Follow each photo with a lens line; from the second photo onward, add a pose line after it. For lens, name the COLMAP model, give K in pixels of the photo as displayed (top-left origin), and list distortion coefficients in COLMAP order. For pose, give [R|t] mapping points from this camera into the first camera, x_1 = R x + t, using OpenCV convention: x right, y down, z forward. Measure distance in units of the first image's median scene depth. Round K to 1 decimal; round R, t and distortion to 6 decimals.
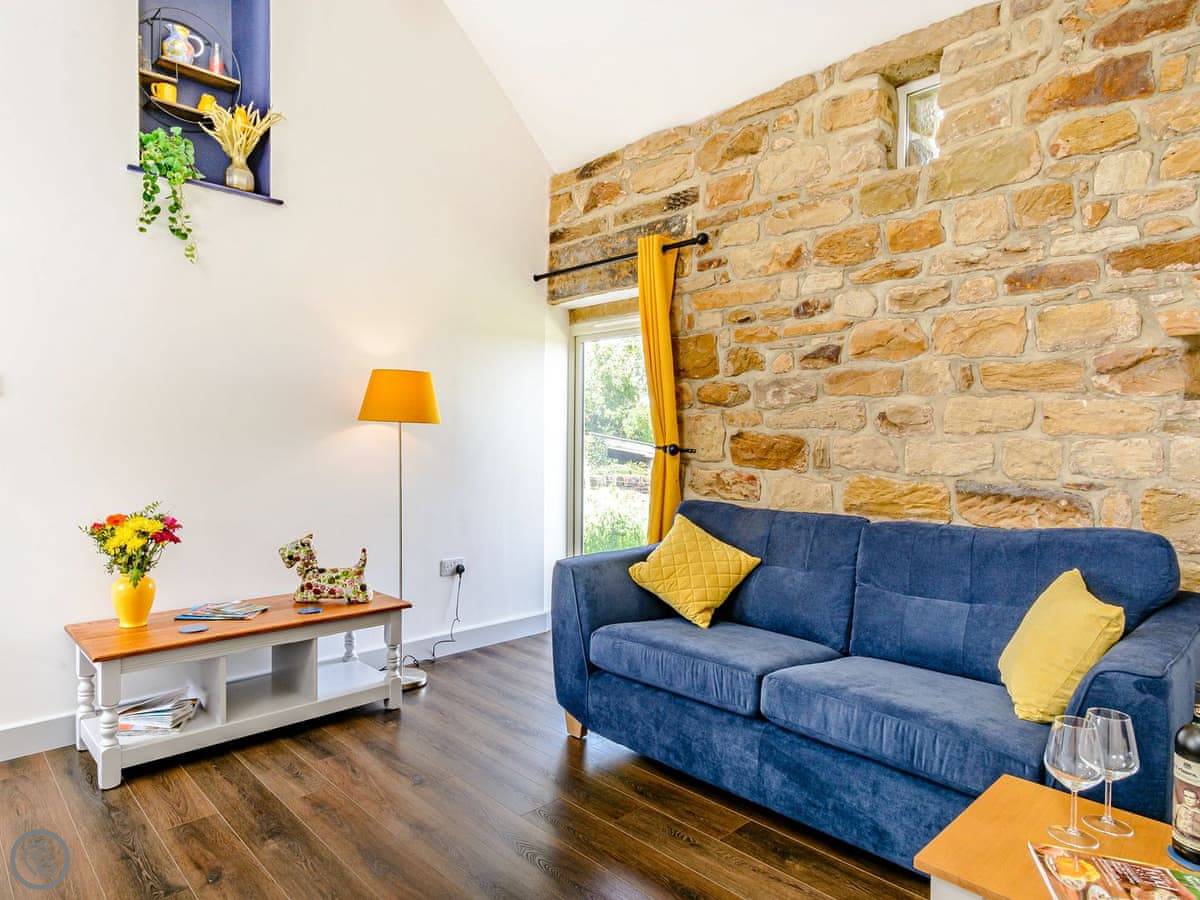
lens RADIAL K [[661.6, 0, 600.9], [0, 661.6, 450.2], [0, 0, 1]] dist [0.003238, -0.001752]
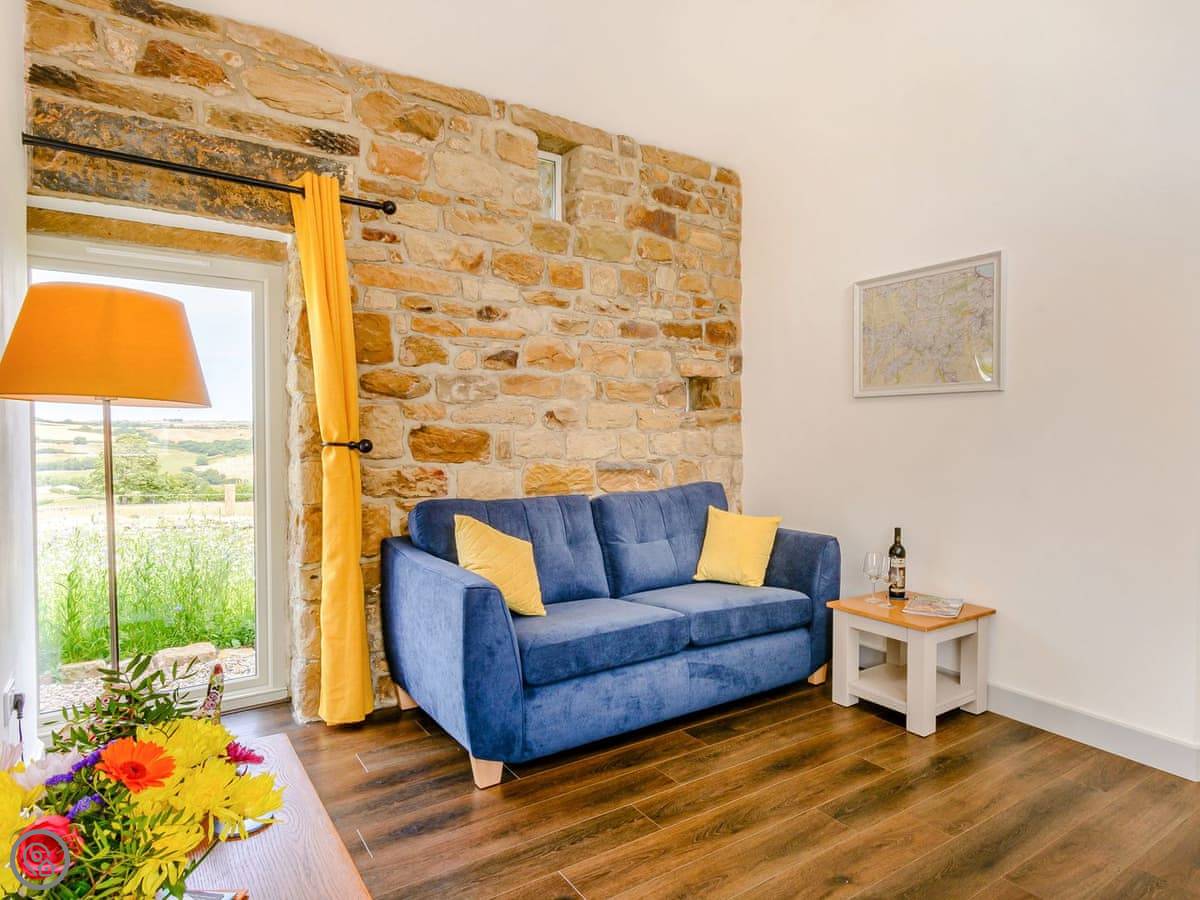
lens RADIAL K [[650.6, 0, 609.6], [0, 650.6, 444.3], [0, 0, 1]] dist [0.010129, -0.003181]
pose [[0.247219, -0.023078, 0.968685, -0.692316], [0.014947, 0.999688, 0.020002, -0.016790], [-0.968844, 0.009535, 0.247487, 0.551771]]
